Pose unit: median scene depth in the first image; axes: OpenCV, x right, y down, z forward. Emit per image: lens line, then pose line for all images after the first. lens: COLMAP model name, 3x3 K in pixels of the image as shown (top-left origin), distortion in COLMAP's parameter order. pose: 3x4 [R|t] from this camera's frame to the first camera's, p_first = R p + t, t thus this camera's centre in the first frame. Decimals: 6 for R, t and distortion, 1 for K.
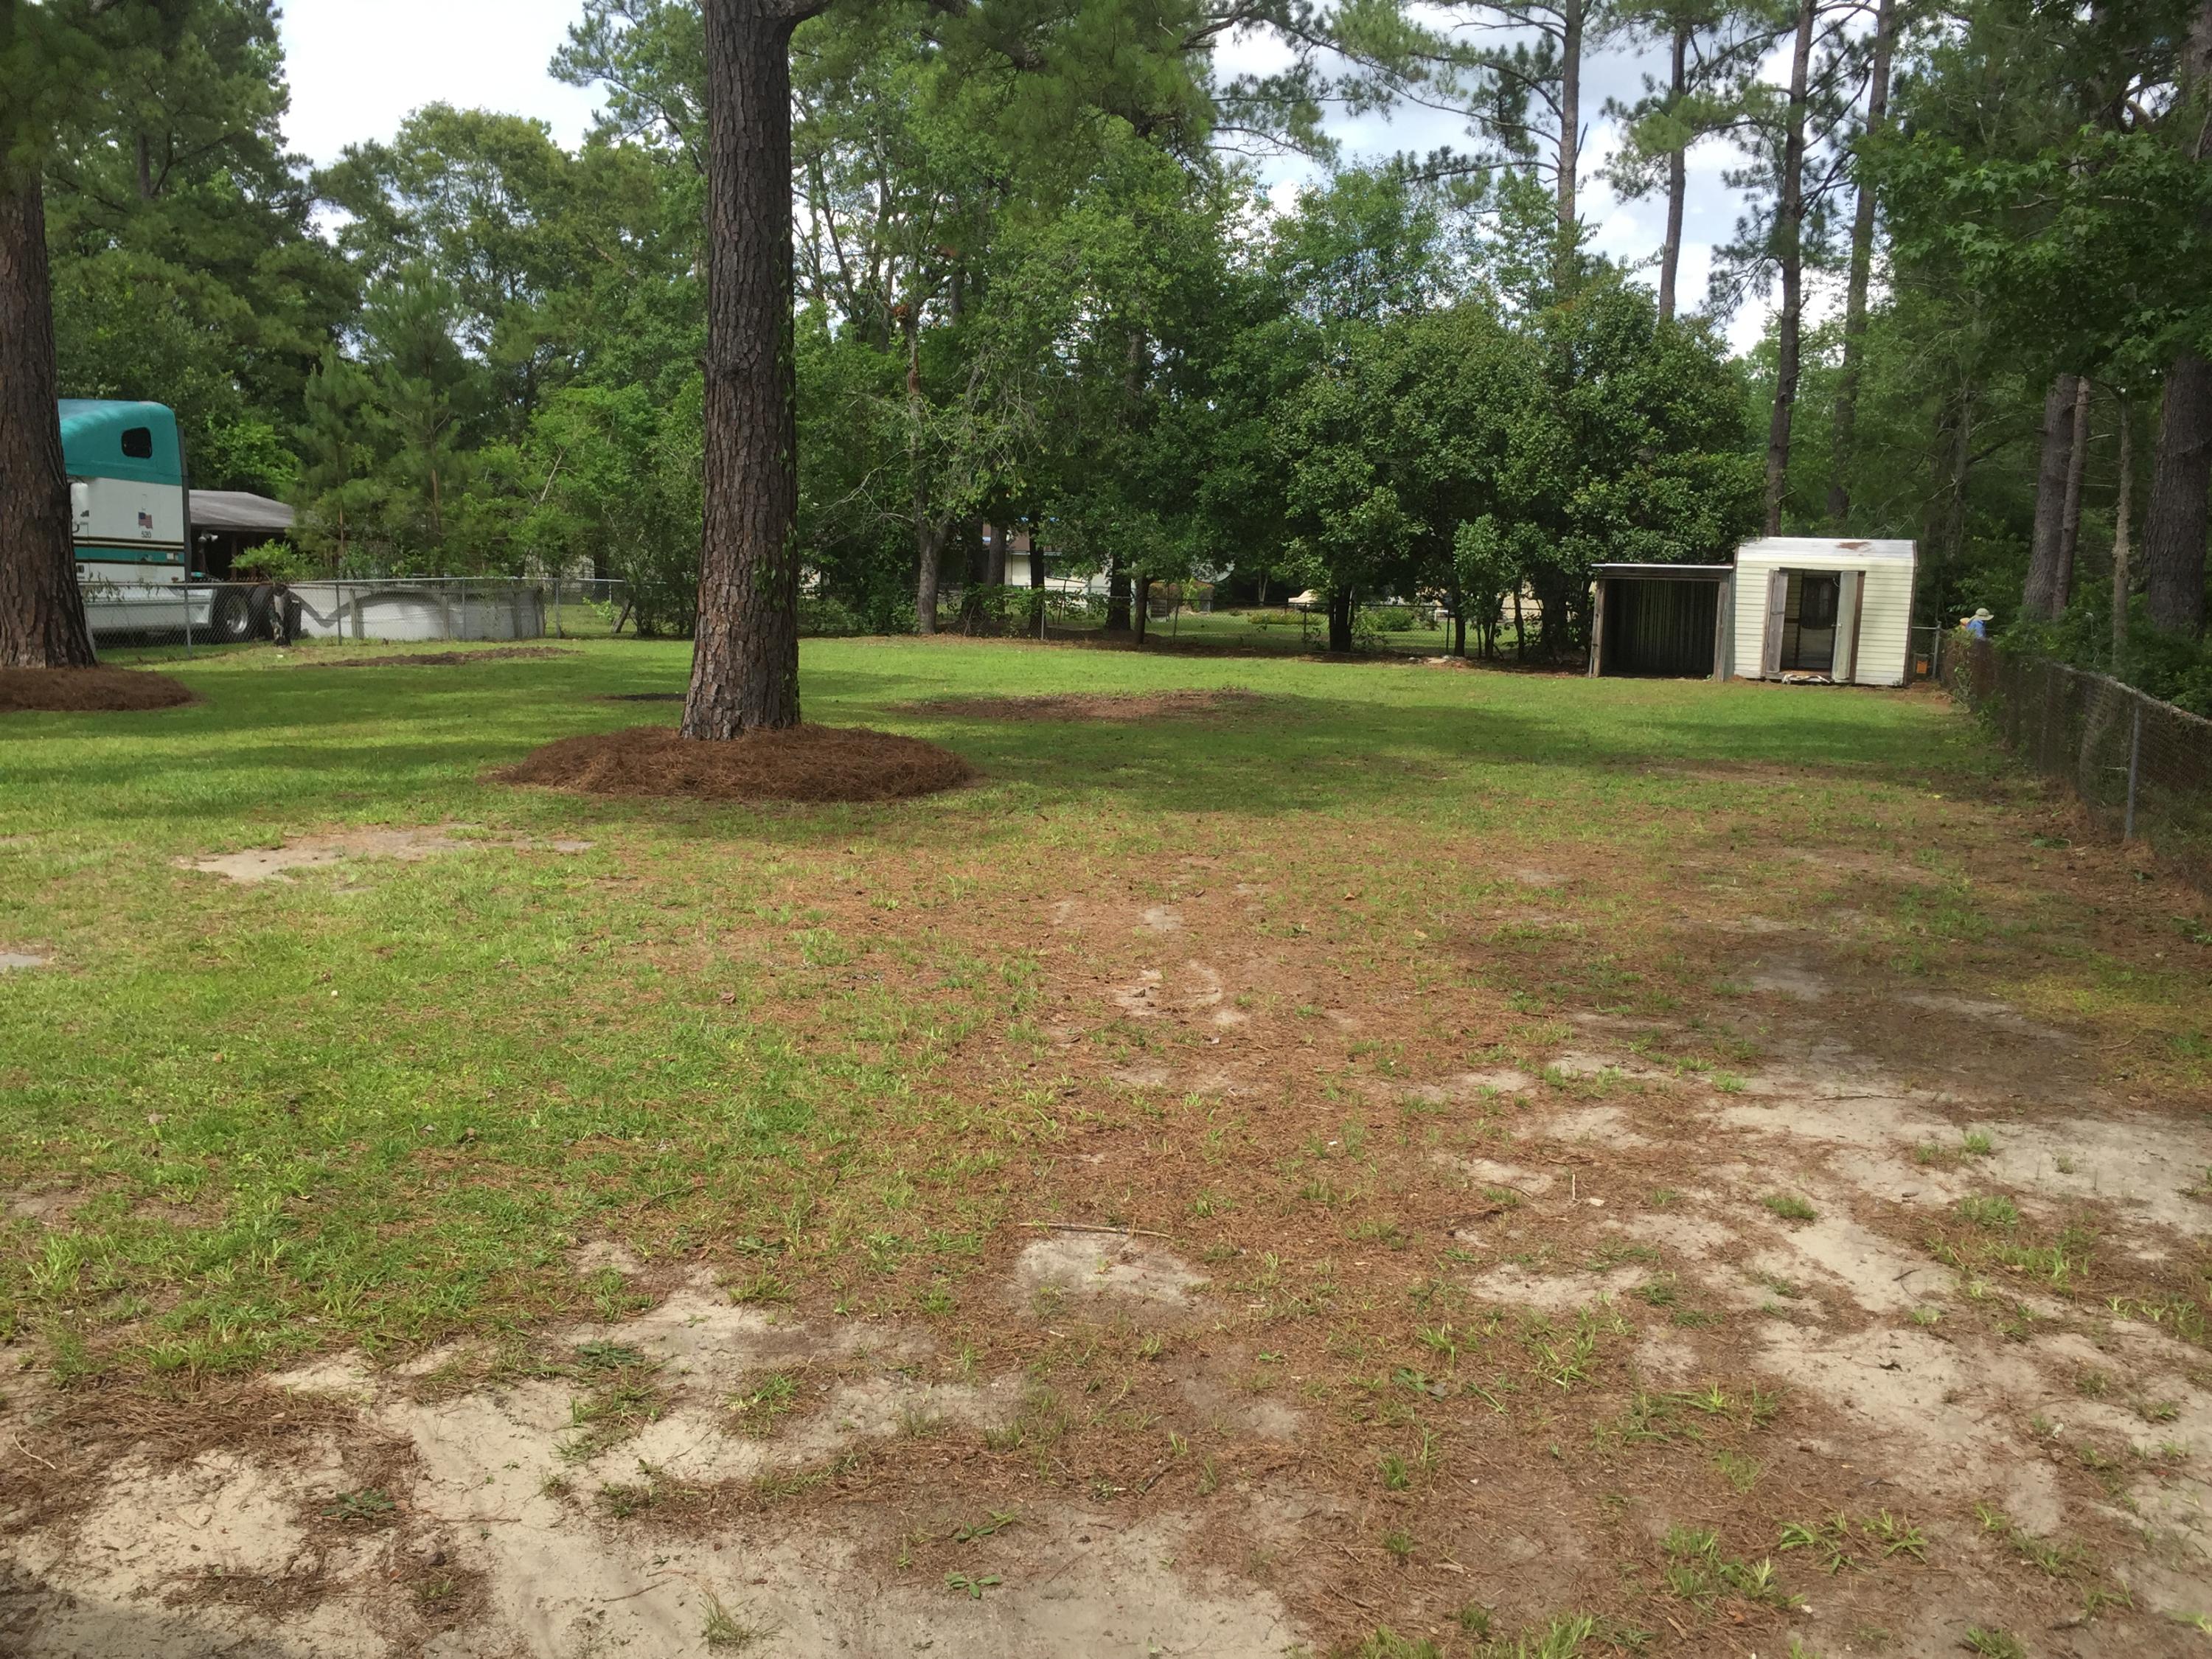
lens RADIAL K [[1943.7, 0, 1124.9], [0, 1943.7, 820.7], [0, 0, 1]] dist [0.074139, -0.076826]
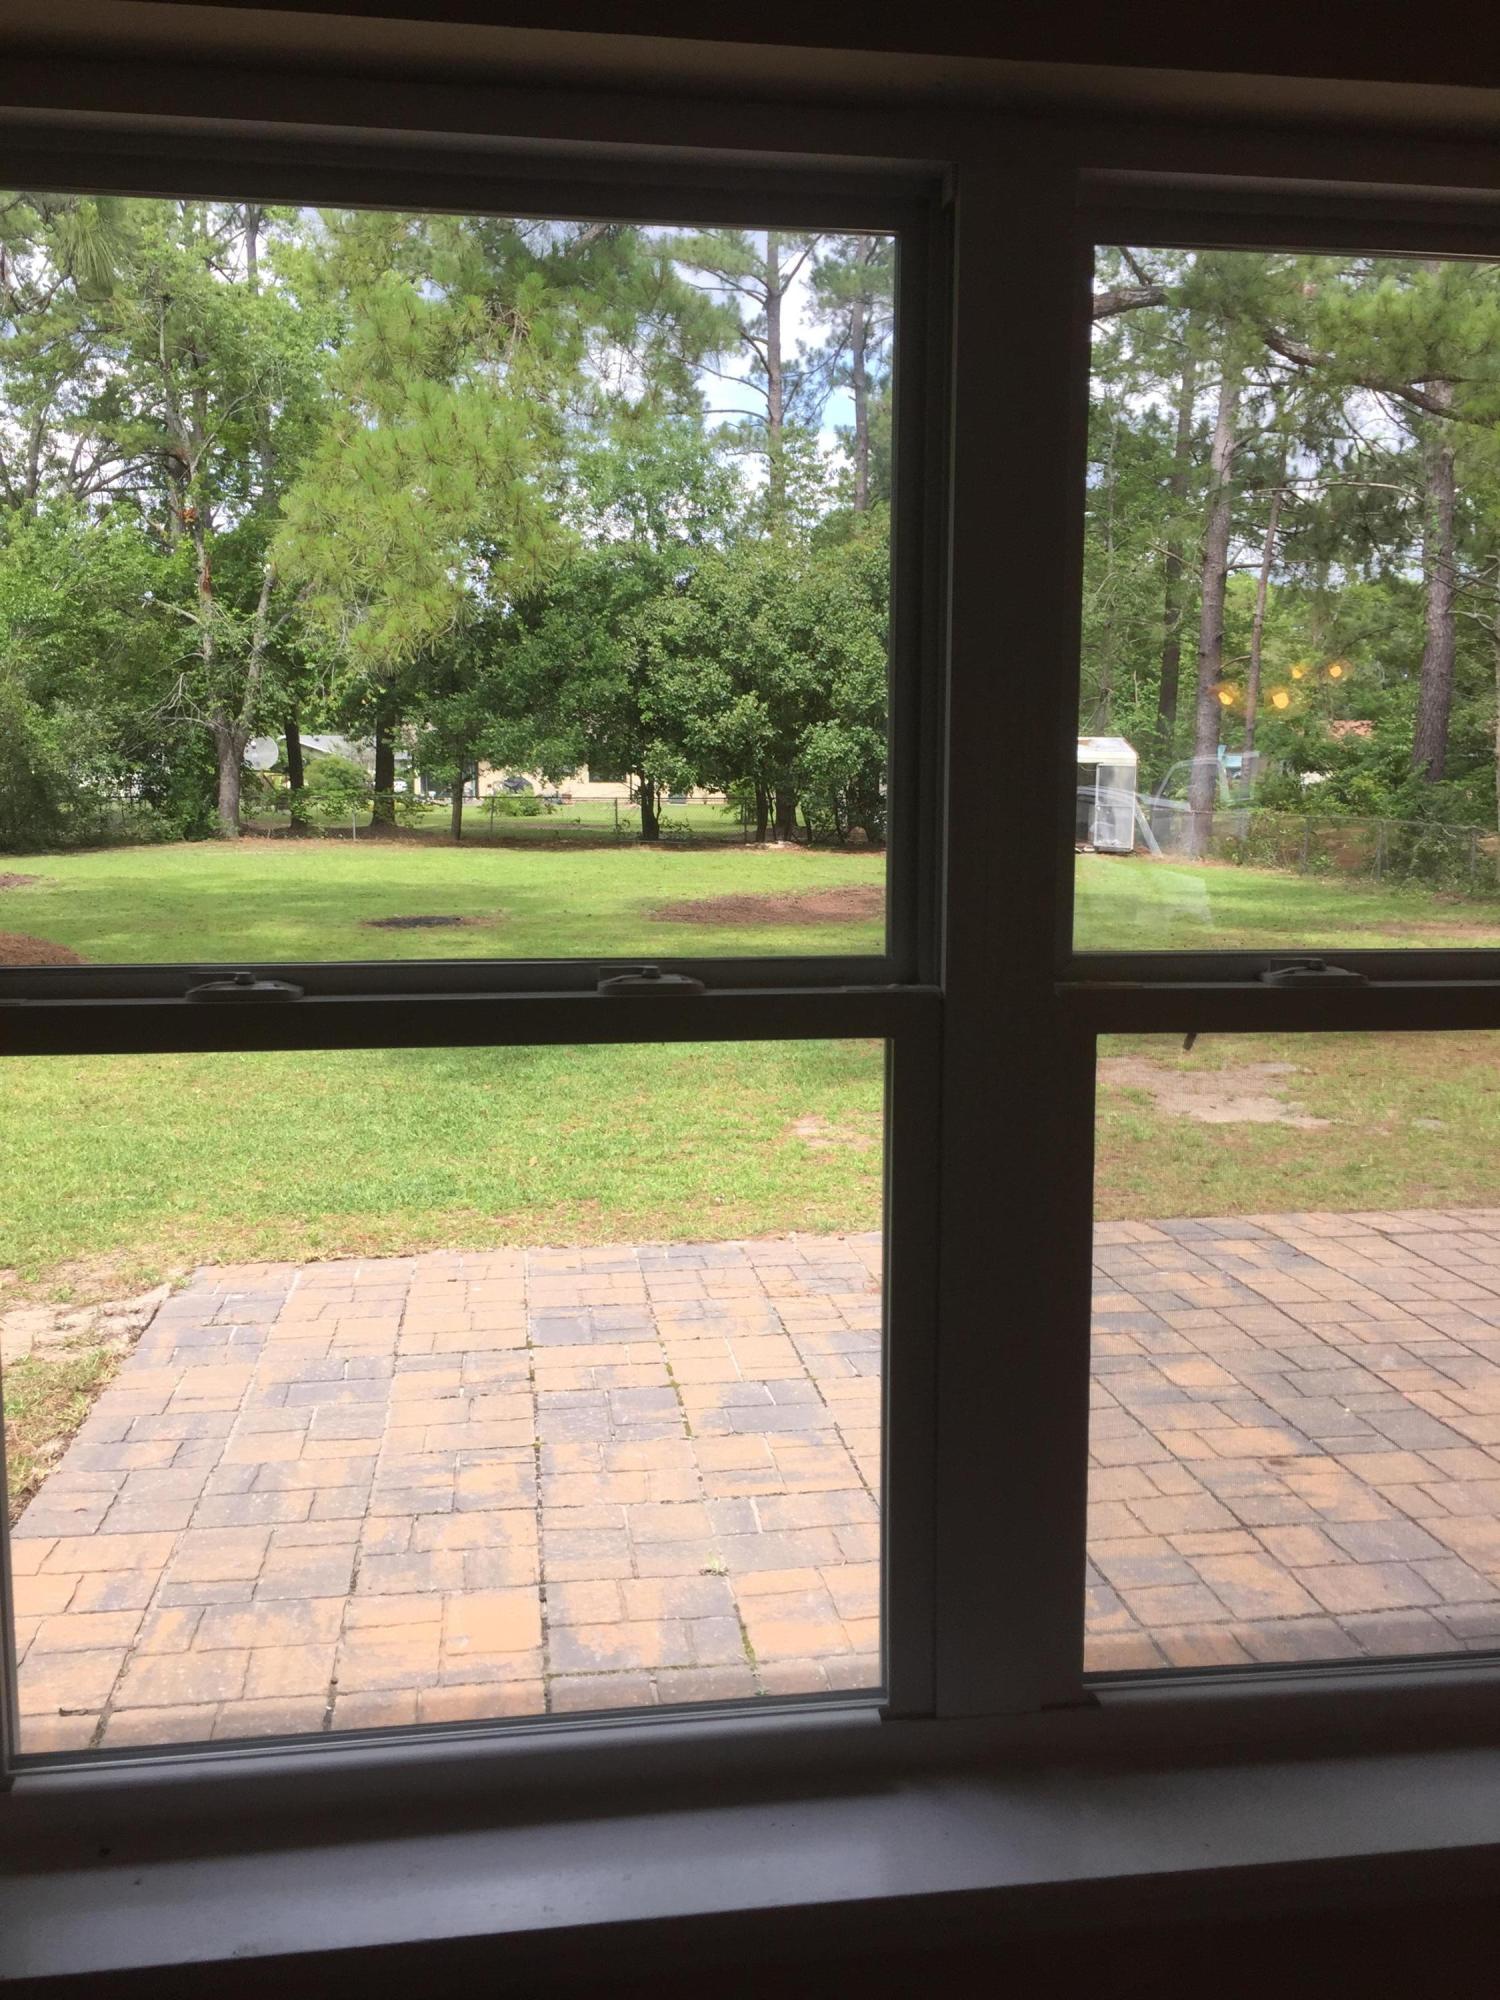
lens RADIAL K [[1757.4, 0, 751.2], [0, 1757.4, 984.0], [0, 0, 1]] dist [0.074139, -0.076826]
pose [[0.897030, -0.074755, 0.435602, -0.324980], [0.071321, 0.997158, 0.024255, -0.028392], [-0.436177, 0.009310, 0.899813, 0.075374]]
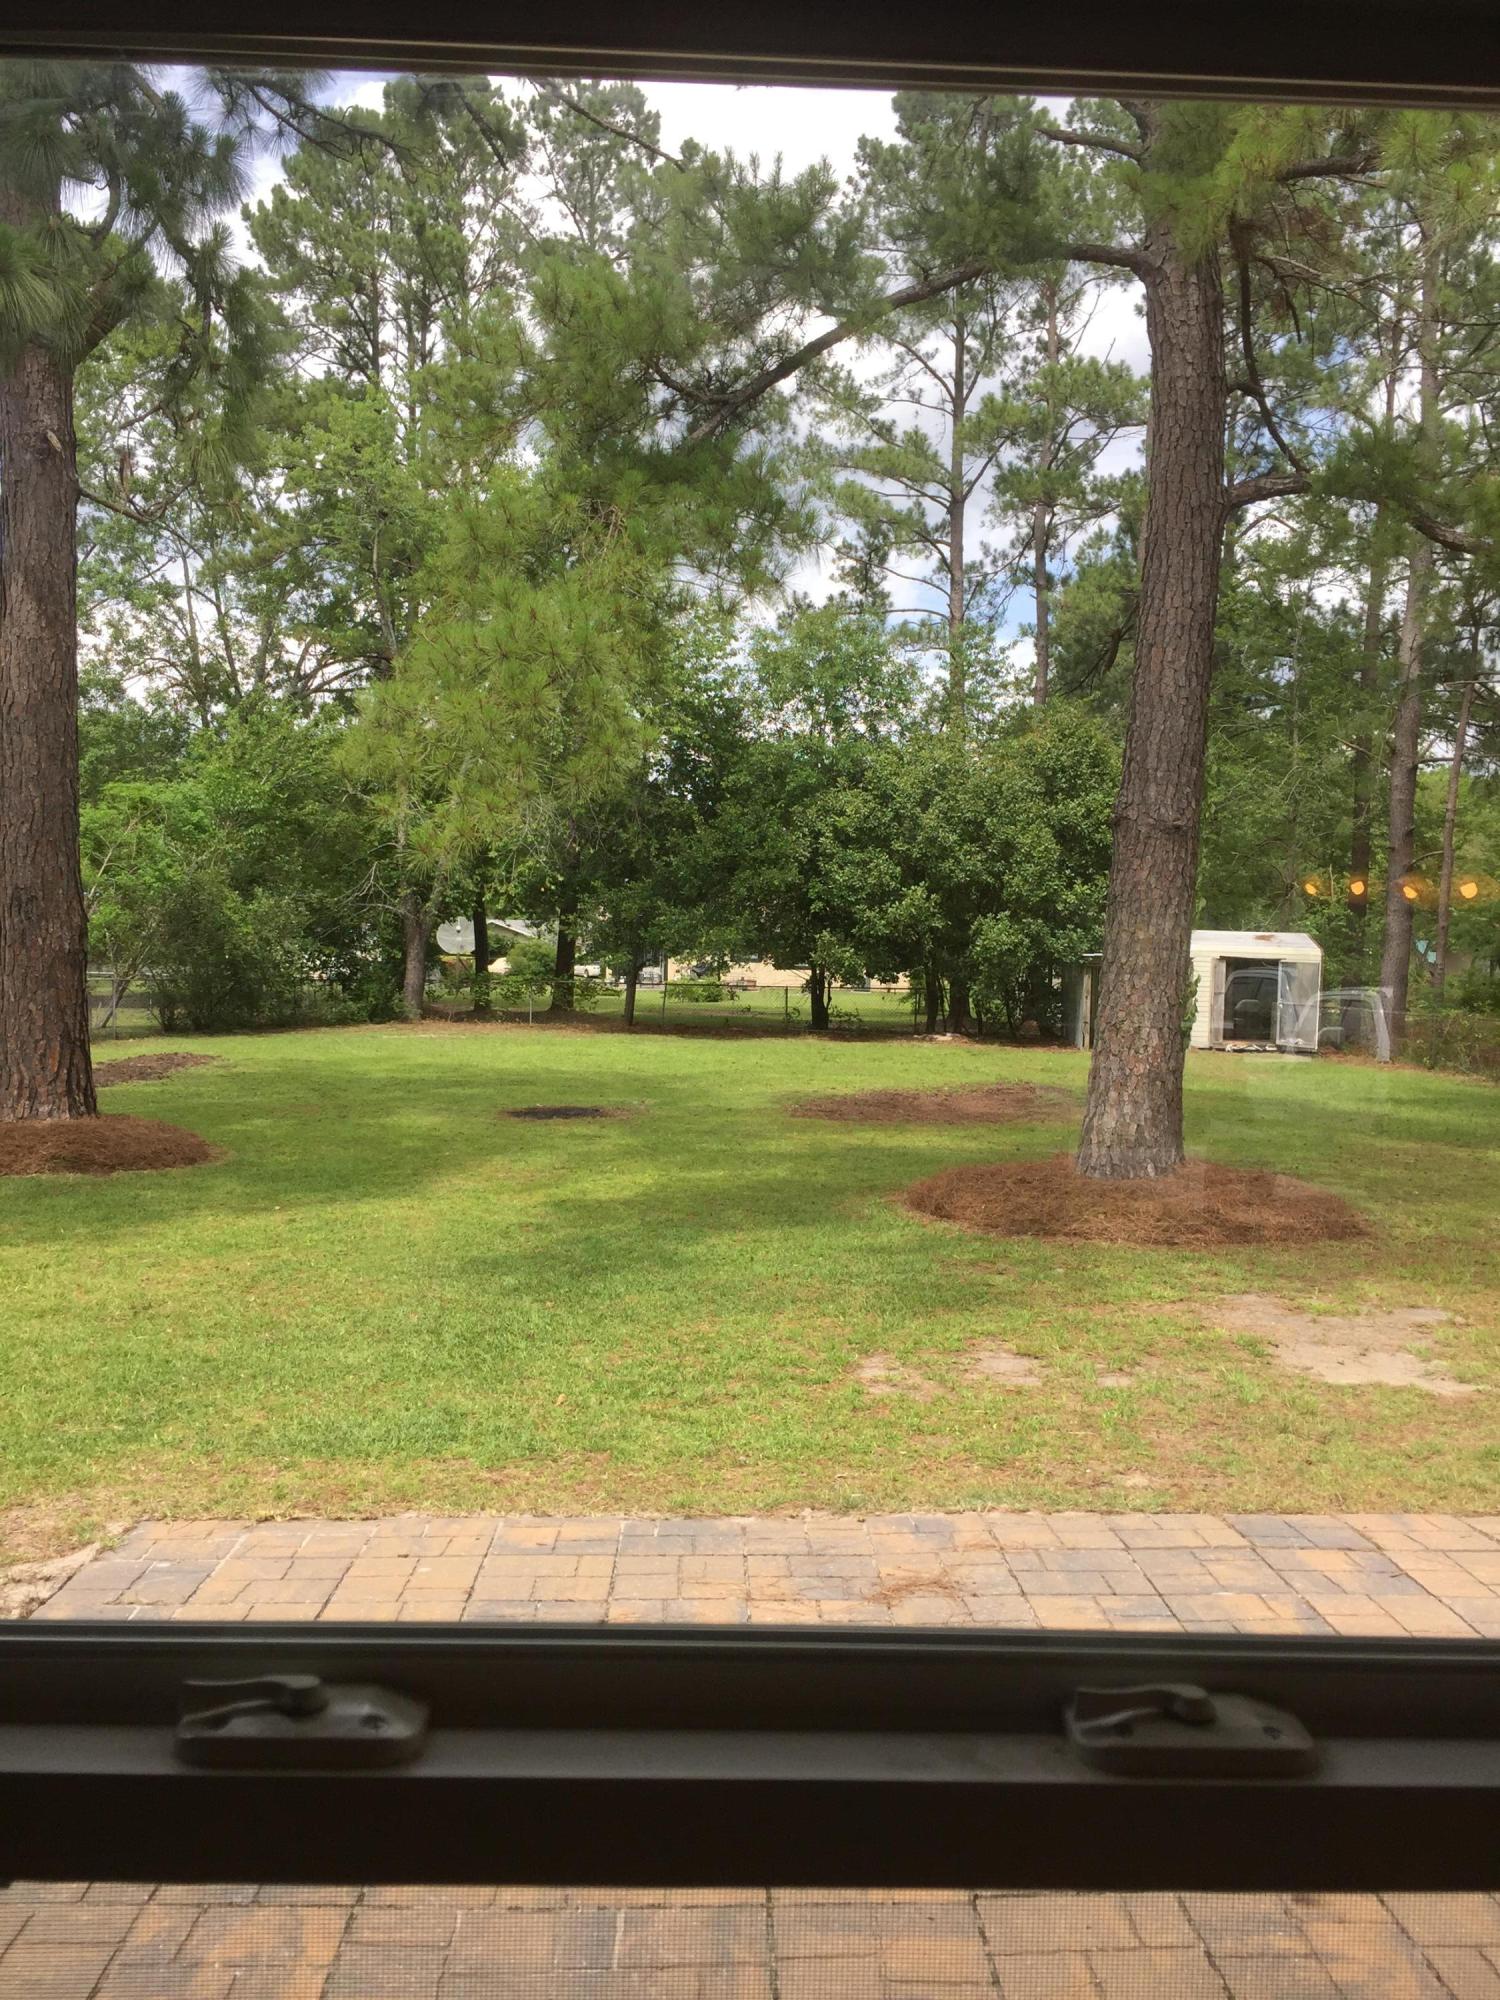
lens RADIAL K [[1757.4, 0, 751.2], [0, 1757.4, 984.0], [0, 0, 1]] dist [0.074139, -0.076826]
pose [[0.939753, -0.015221, 0.341515, -0.305486], [0.047823, 0.995038, -0.087246, -0.030970], [-0.338493, 0.098322, 0.935818, 0.084272]]
